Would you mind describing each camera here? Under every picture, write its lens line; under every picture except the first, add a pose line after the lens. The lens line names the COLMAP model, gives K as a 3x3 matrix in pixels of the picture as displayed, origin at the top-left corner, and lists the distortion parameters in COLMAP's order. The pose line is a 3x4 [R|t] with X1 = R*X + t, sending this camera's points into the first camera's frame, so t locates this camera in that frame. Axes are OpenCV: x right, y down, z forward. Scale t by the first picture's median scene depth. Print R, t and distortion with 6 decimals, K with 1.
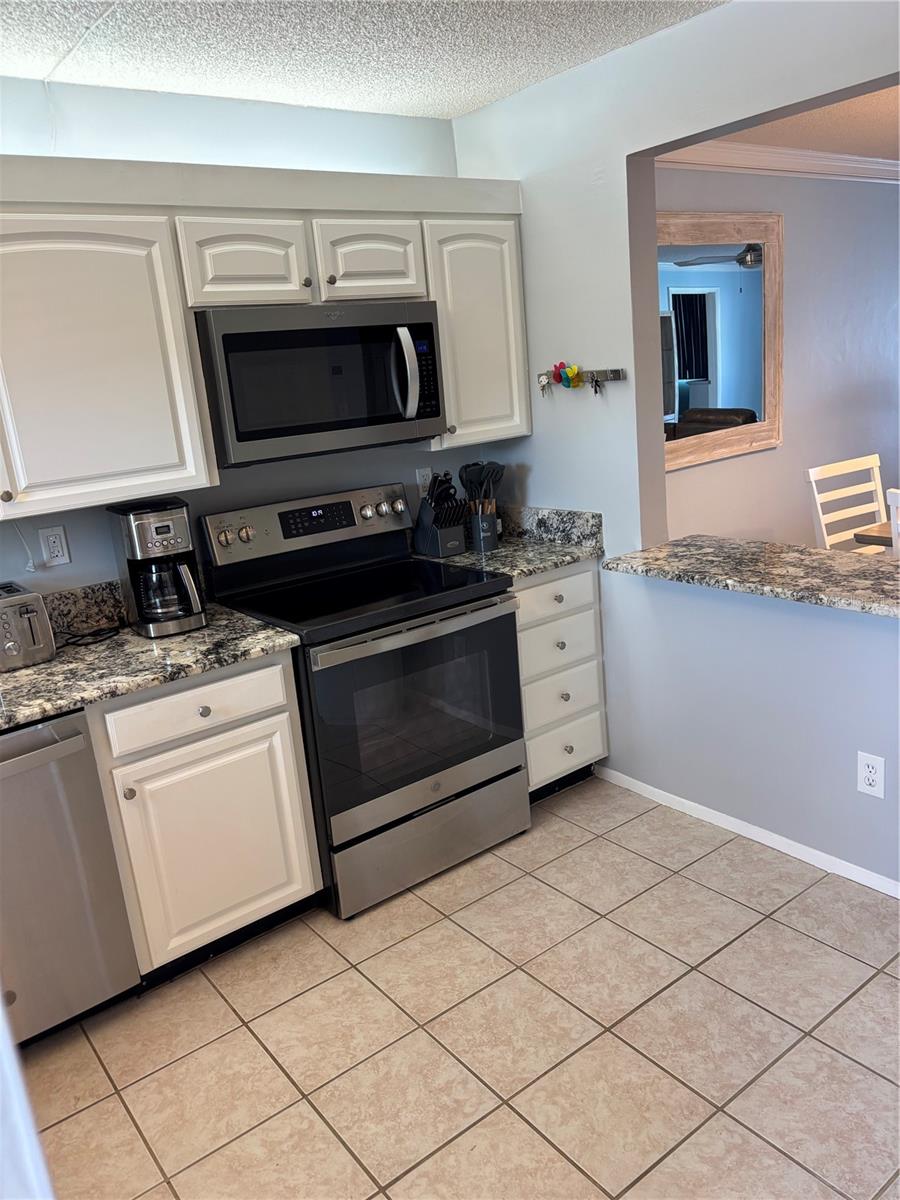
lens RADIAL K [[899.0, 0, 449.5], [0, 899.0, 605.5], [0, 0, 1]] dist [0.028414, -0.040050]
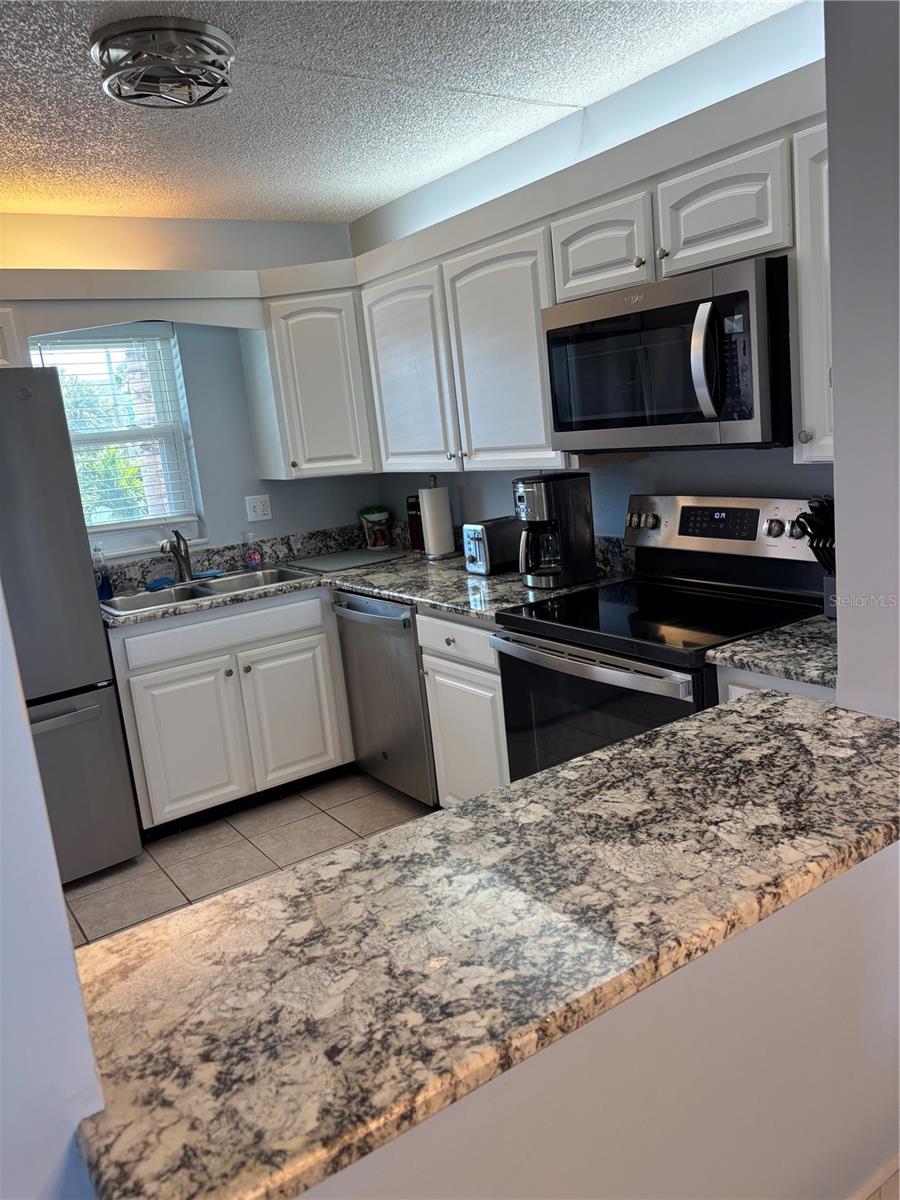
lens RADIAL K [[899.0, 0, 451.6], [0, 899.0, 592.7], [0, 0, 1]] dist [0.028414, -0.040050]
pose [[-0.045921, 0.284352, -0.957620, 0.780316], [-0.157895, 0.944514, 0.288032, -0.264202], [0.986388, 0.164430, 0.001524, 0.832063]]
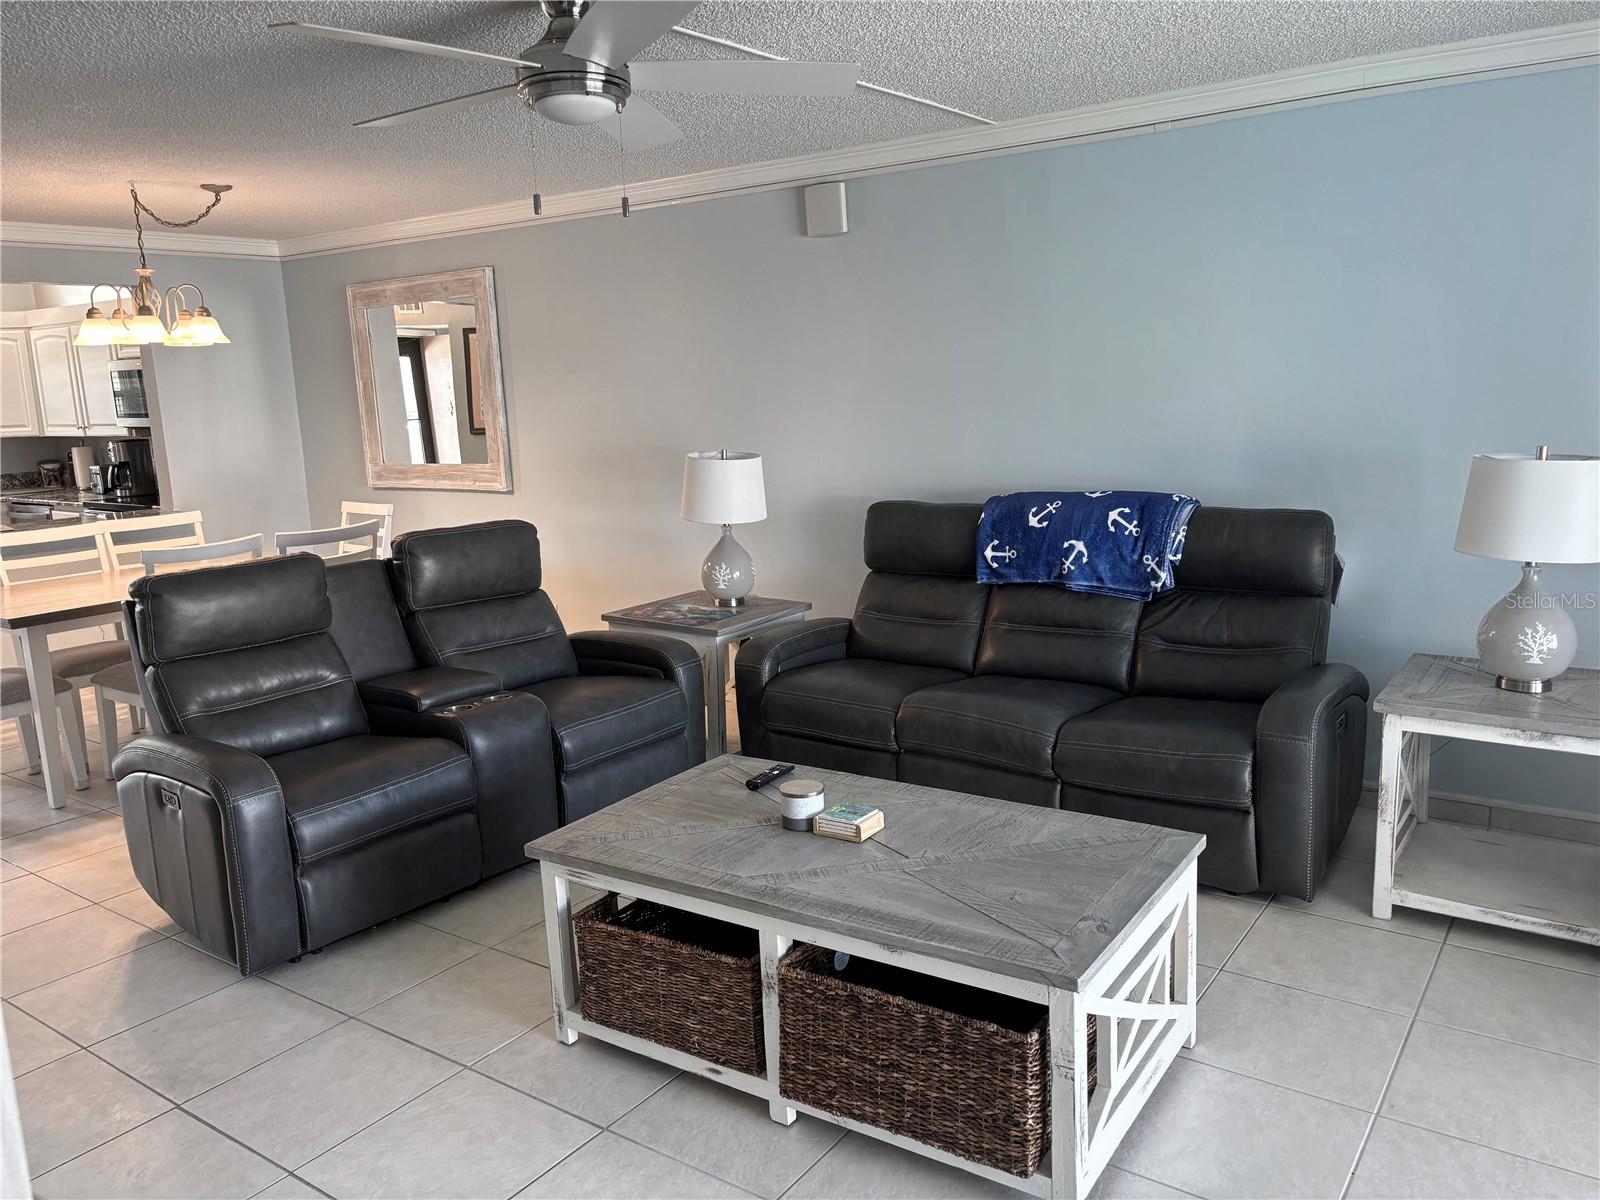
lens RADIAL K [[1198.6, 0, 795.8], [0, 1198.6, 595.0], [0, 0, 1]] dist [0.028414, -0.040050]
pose [[0.304040, 0.249556, -0.919392, 2.575791], [-0.241256, 0.953790, 0.179111, -0.588416], [0.921605, 0.167352, 0.350197, 1.353346]]
